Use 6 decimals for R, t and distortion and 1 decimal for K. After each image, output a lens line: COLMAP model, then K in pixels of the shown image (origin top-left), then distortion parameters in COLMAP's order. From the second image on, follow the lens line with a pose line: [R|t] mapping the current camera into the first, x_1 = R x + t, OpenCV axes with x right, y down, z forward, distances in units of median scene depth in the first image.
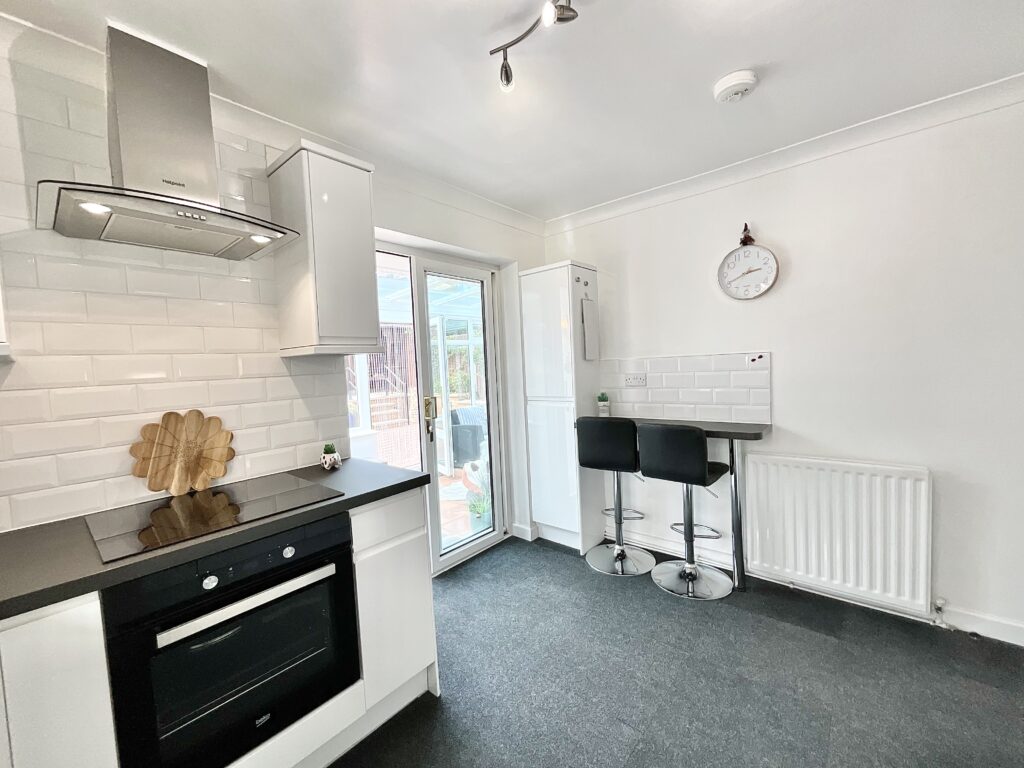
lens RADIAL K [[413.1, 0, 512.3], [0, 413.1, 384.6], [0, 0, 1]] dist [-0.004402, 0.000517]
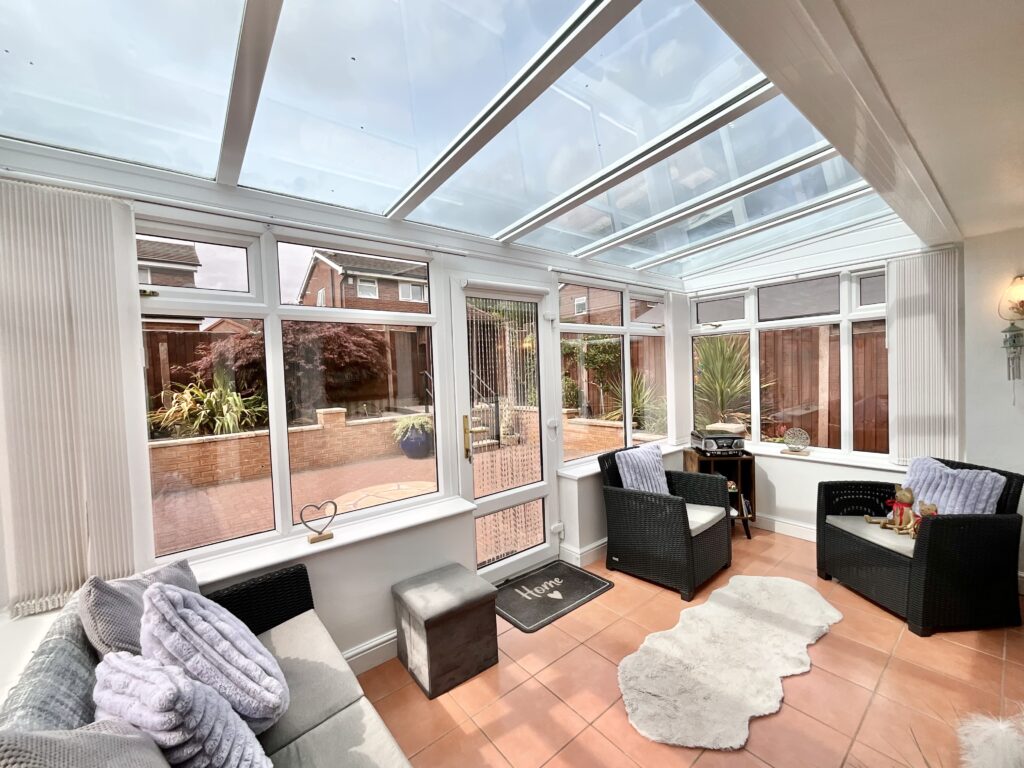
lens RADIAL K [[413.1, 0, 513.2], [0, 413.1, 386.3], [0, 0, 1]] dist [-0.004402, 0.000517]
pose [[0.982083, 0.009055, -0.188232, -0.083946], [-0.011458, 0.999866, -0.011683, -0.007781], [0.188101, 0.013630, 0.982055, 0.256401]]
